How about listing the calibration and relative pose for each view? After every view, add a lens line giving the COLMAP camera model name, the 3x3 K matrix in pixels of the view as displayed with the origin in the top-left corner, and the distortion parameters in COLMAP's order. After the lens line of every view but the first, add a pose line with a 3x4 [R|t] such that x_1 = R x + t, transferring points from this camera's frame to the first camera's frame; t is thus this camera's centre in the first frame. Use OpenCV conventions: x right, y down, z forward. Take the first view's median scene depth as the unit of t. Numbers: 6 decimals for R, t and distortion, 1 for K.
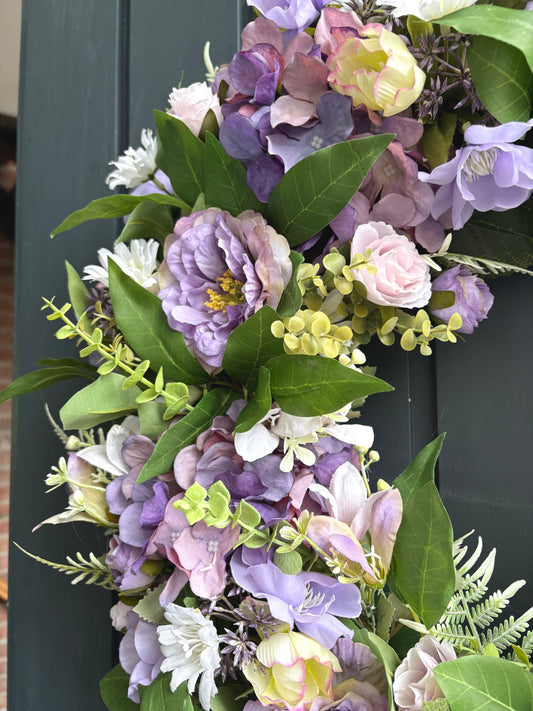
lens RADIAL K [[562.8, 0, 266.1], [0, 562.8, 347.9], [0, 0, 1]] dist [-0.004579, -0.005401]
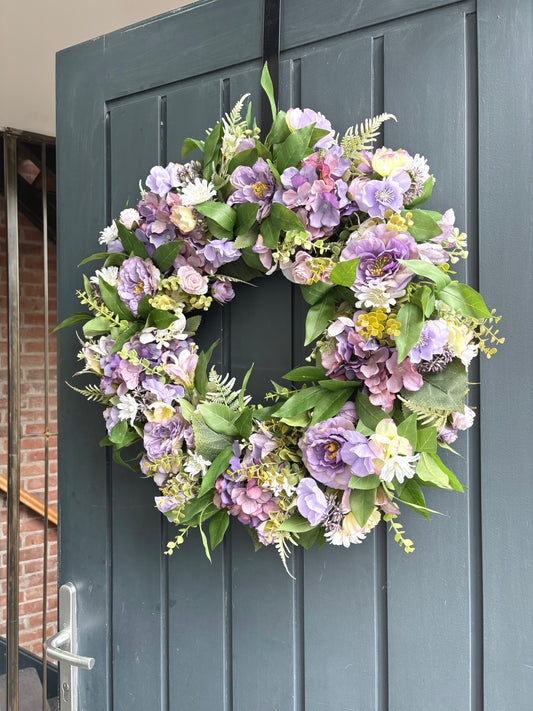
lens RADIAL K [[504.7, 0, 259.0], [0, 504.7, 355.4], [0, 0, 1]] dist [0.002604, -0.036604]
pose [[0.999977, 0.006696, 0.000788, 0.532892], [-0.006736, 0.997109, 0.075679, 0.044562], [-0.000279, -0.075683, 0.997132, -1.576582]]
